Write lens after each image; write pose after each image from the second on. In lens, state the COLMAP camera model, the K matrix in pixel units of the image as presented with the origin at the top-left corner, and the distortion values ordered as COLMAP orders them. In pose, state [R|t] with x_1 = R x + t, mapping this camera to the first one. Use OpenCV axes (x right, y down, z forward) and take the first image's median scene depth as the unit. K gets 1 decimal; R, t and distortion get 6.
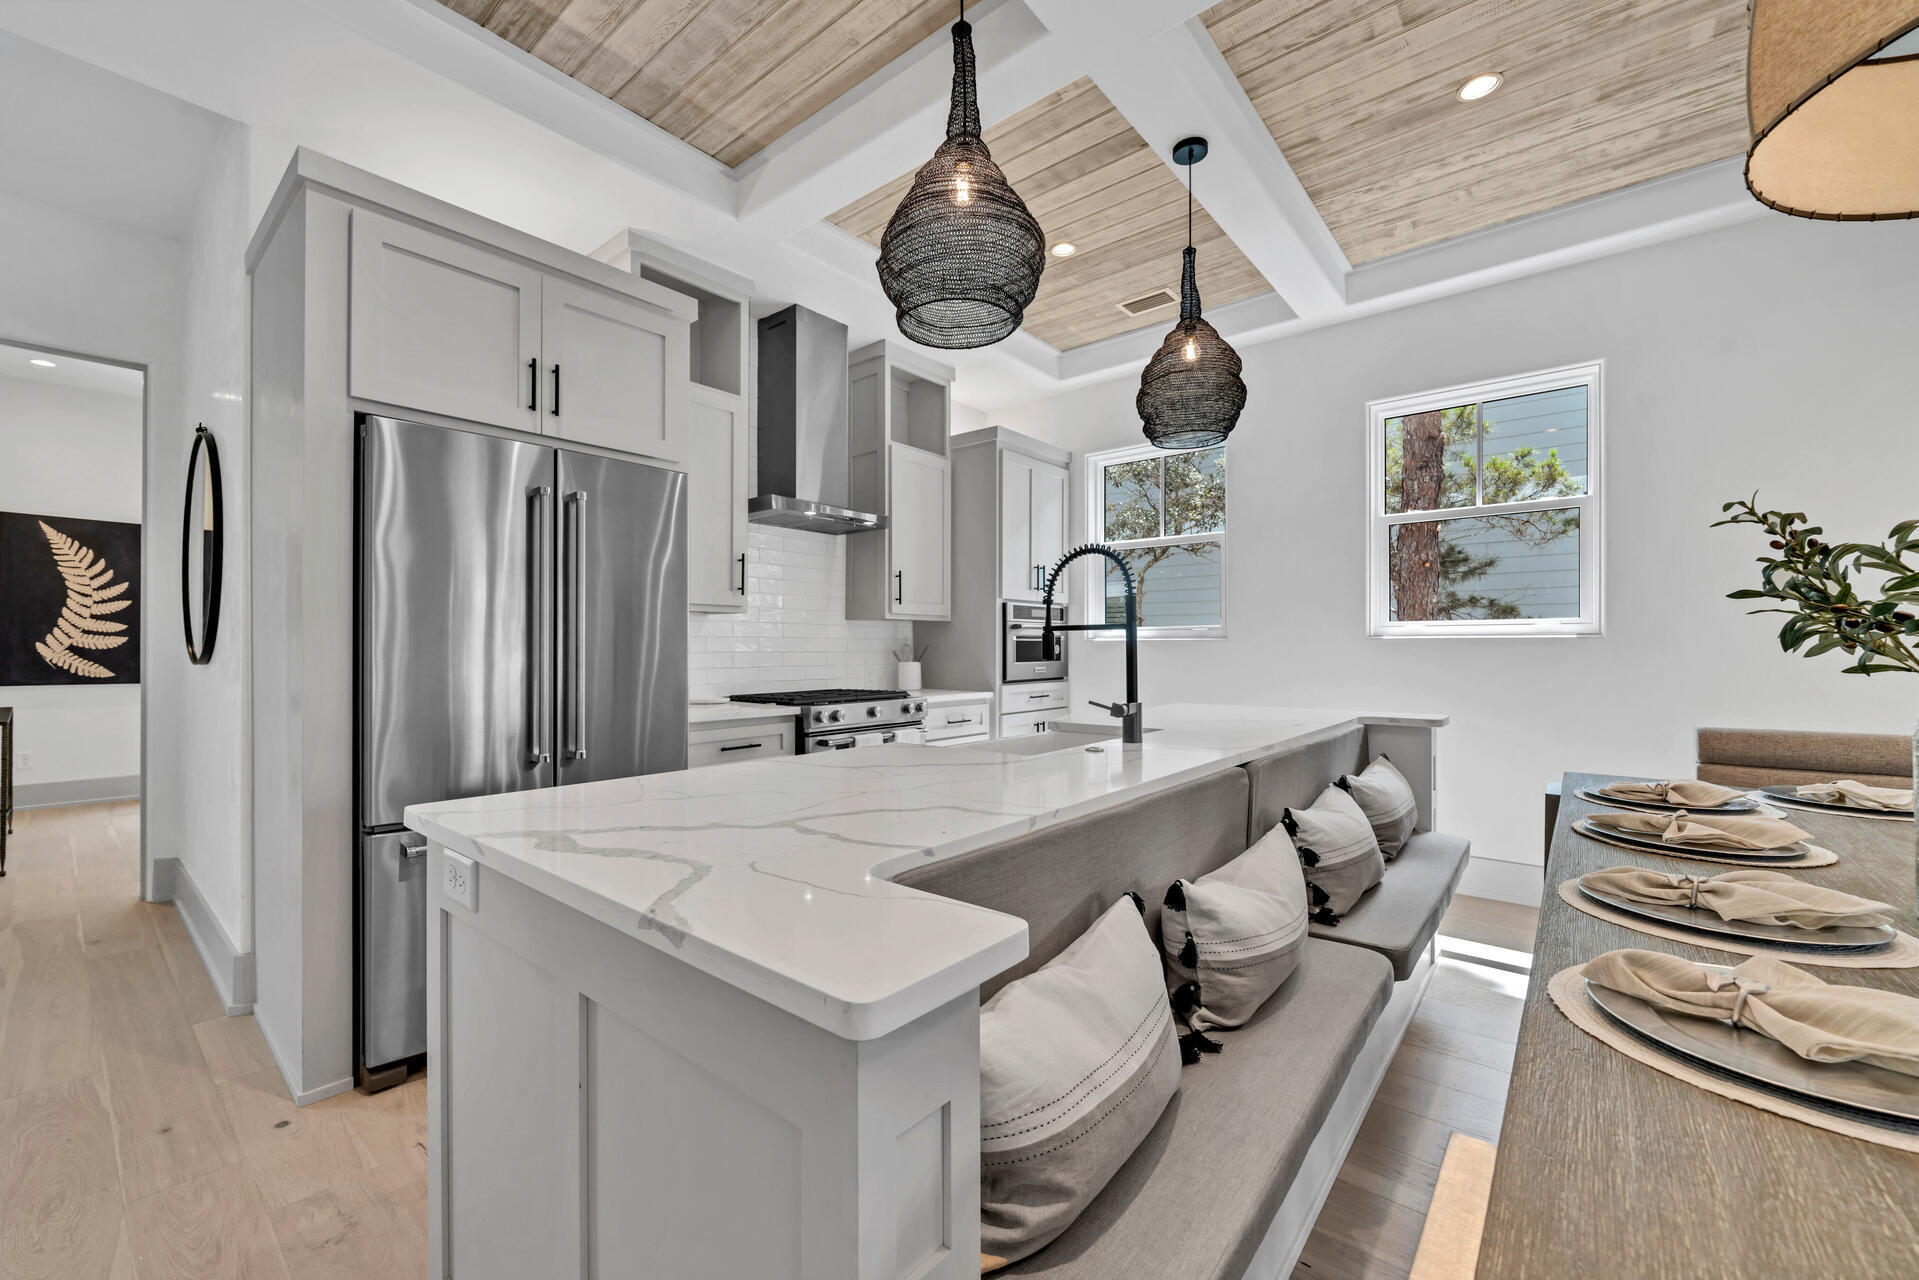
lens RADIAL K [[766.2, 0, 918.2], [0, 766.2, 655.2], [0, 0, 1]] dist [-0.002067, 0.000706]
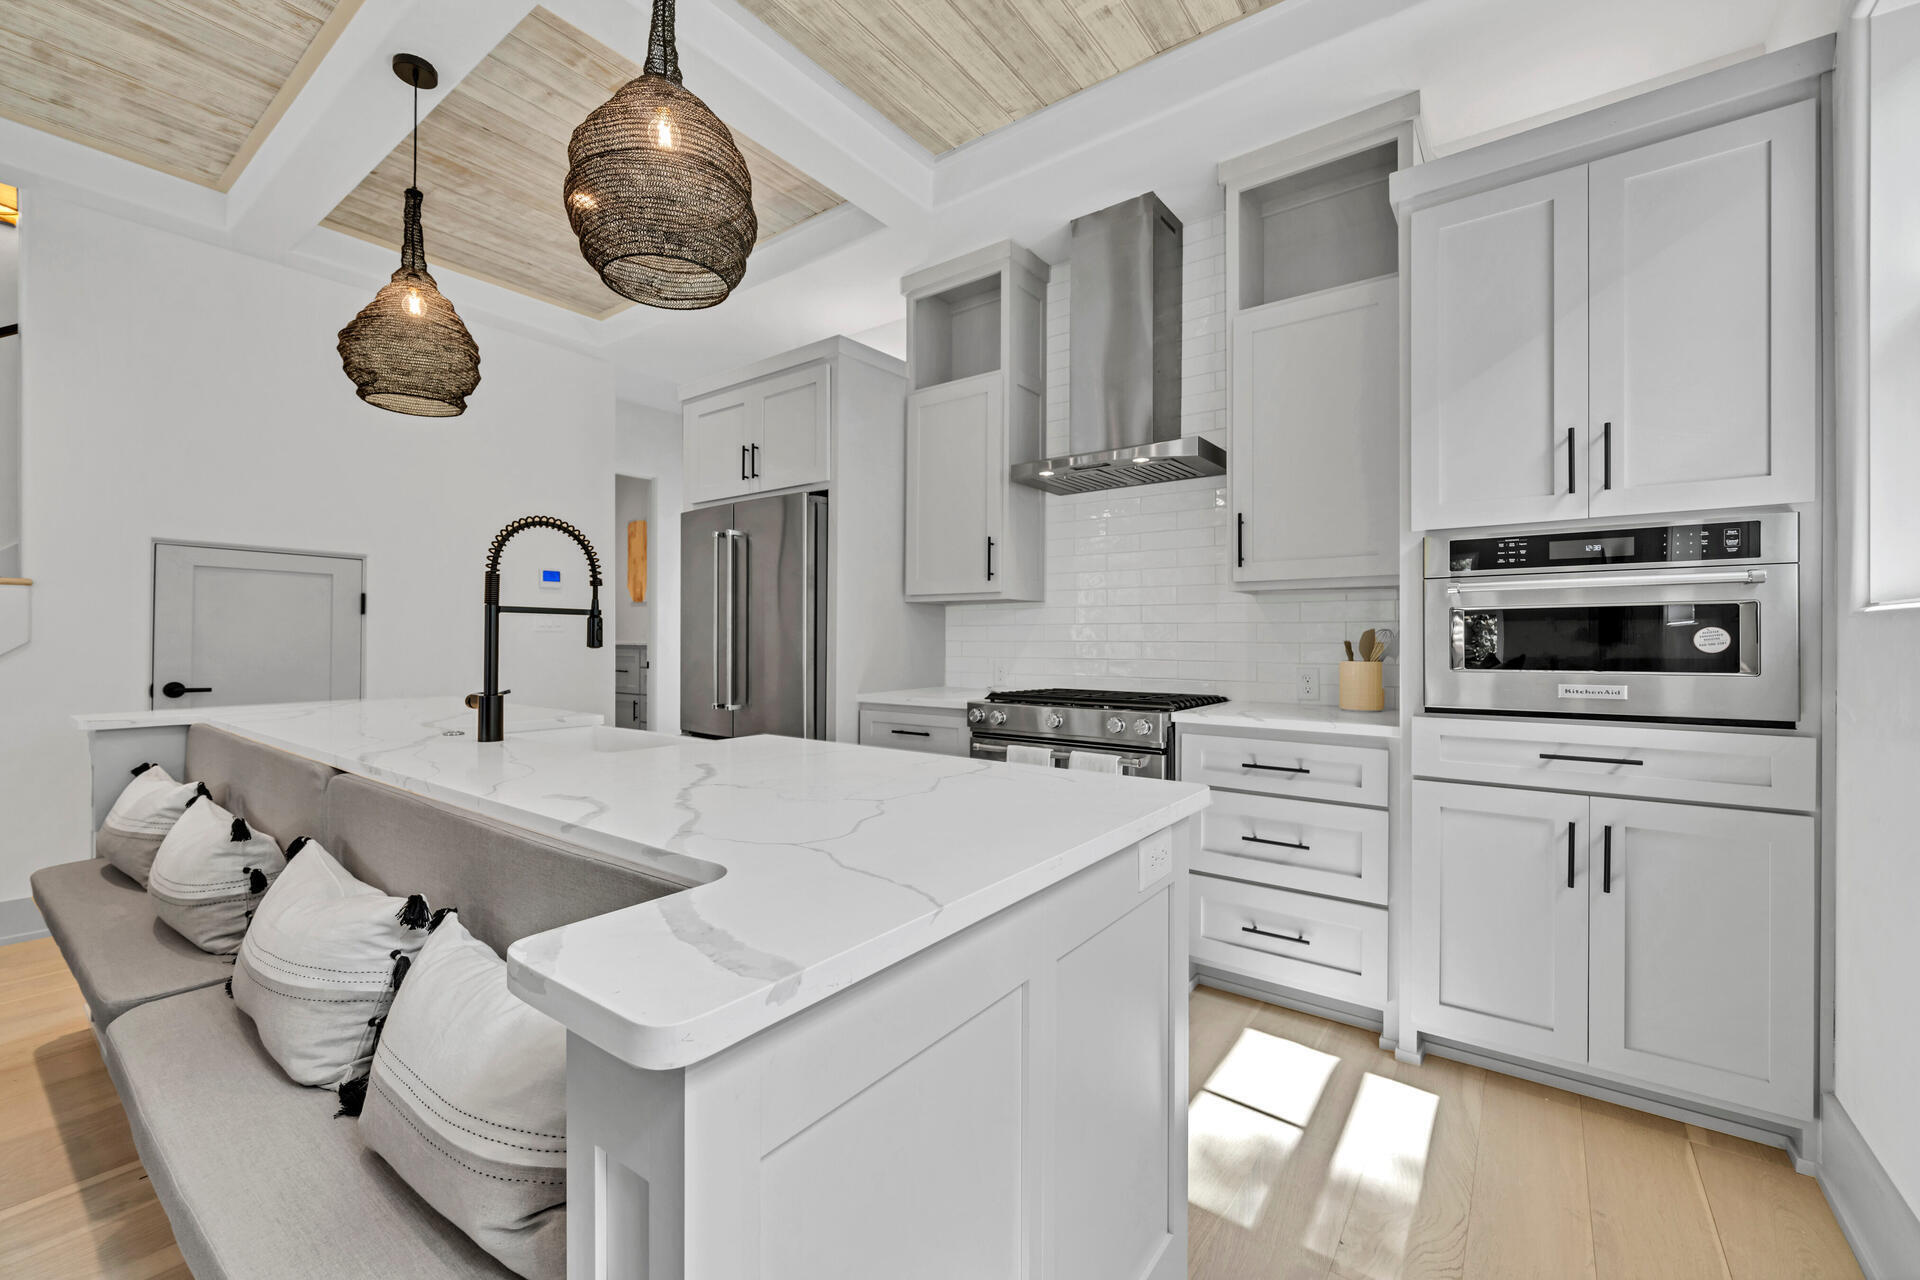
lens RADIAL K [[766.6, 0, 948.5], [0, 766.6, 635.4], [0, 0, 1]] dist [-0.002067, 0.000706]
pose [[0.082023, 0.000832, -0.996630, 0.688467], [-0.008103, 0.999967, 0.000168, -0.009714], [0.996597, 0.008062, 0.082027, 0.842491]]
